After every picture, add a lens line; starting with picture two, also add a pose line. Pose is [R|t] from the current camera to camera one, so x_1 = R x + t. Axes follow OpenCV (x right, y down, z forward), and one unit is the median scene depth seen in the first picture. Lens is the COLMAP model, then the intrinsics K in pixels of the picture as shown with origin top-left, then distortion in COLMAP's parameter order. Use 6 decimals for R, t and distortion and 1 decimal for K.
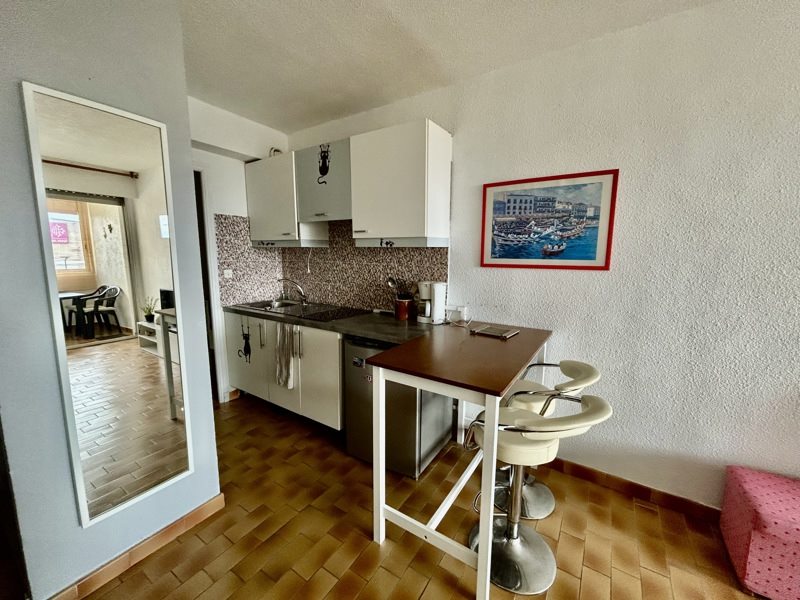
lens RADIAL K [[325.0, 0, 399.1], [0, 325.0, 300.1], [0, 0, 1]] dist [-0.001186, 0.000224]
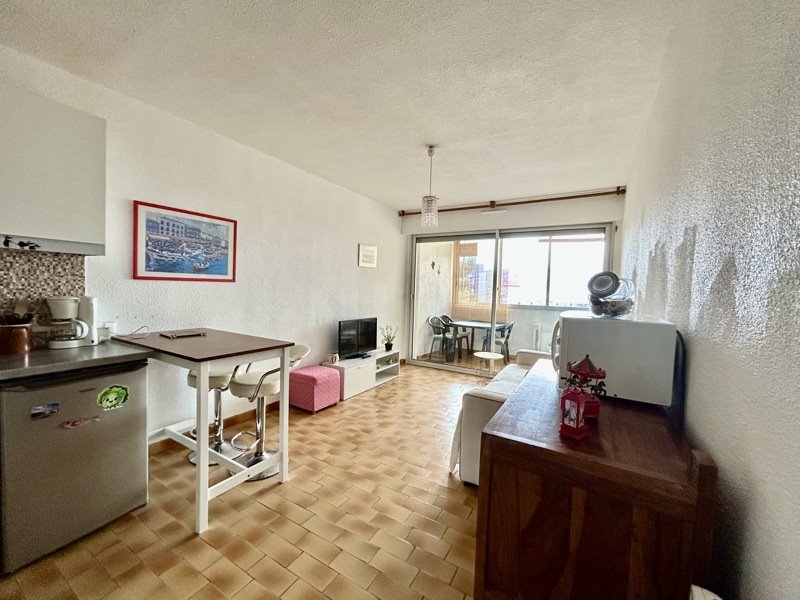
lens RADIAL K [[325.0, 0, 400.4], [0, 325.0, 299.1], [0, 0, 1]] dist [-0.001186, 0.000224]
pose [[-0.043431, -0.045123, 0.998037, -0.863053], [0.111915, 0.992472, 0.049741, 0.002164], [-0.992768, 0.113856, -0.038054, 0.237464]]
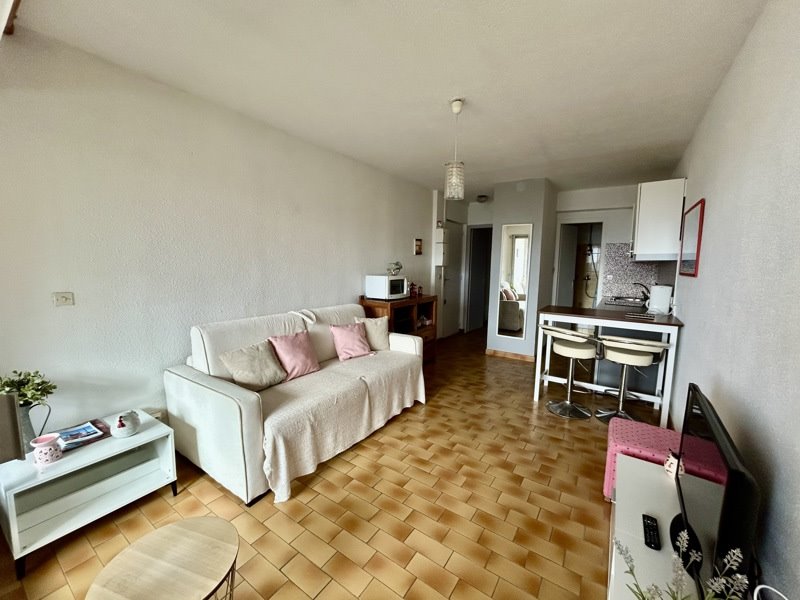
lens RADIAL K [[325.0, 0, 399.9], [0, 325.0, 299.6], [0, 0, 1]] dist [-0.001186, 0.000224]
pose [[-0.017953, 0.110285, -0.993738, 1.716573], [-0.160368, 0.980713, 0.111737, 0.031036], [0.986894, 0.161369, 0.000079, -0.107812]]
